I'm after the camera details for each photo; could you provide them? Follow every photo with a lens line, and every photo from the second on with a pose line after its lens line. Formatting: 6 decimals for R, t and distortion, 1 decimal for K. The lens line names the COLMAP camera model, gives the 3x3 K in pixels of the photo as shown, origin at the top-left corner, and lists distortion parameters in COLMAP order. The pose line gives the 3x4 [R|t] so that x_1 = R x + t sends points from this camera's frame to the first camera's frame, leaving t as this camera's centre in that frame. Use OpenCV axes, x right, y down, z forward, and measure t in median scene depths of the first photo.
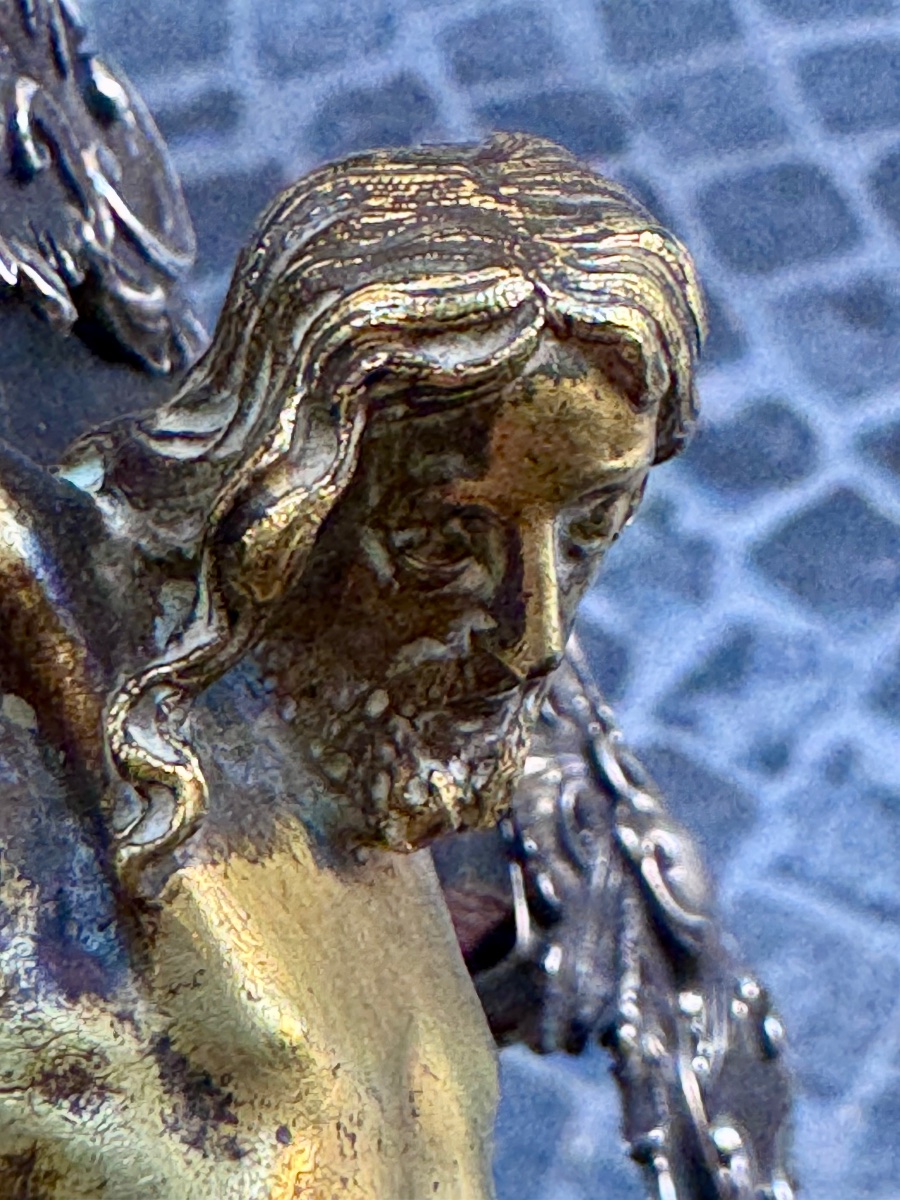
lens RADIAL K [[2745.1, 0, 450.1], [0, 2745.1, 598.2], [0, 0, 1]] dist [-0.002822, 0.000000]
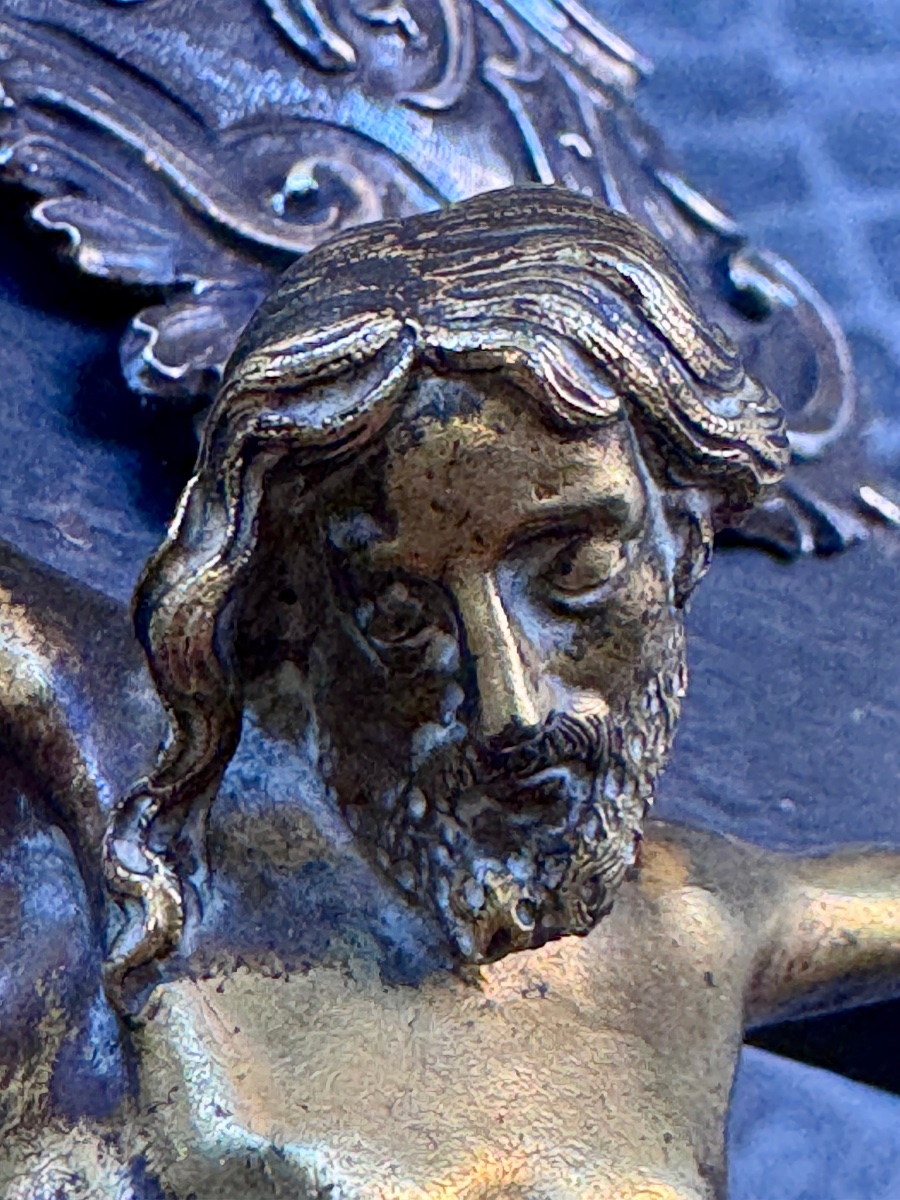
lens RADIAL K [[2745.1, 0, 449.7], [0, 2745.1, 602.1], [0, 0, 1]] dist [-0.002822, 0.000000]
pose [[0.849846, -0.143521, -0.507114, 0.499770], [0.080893, 0.986327, -0.143580, 0.113847], [0.520786, 0.080998, 0.849836, 0.221785]]
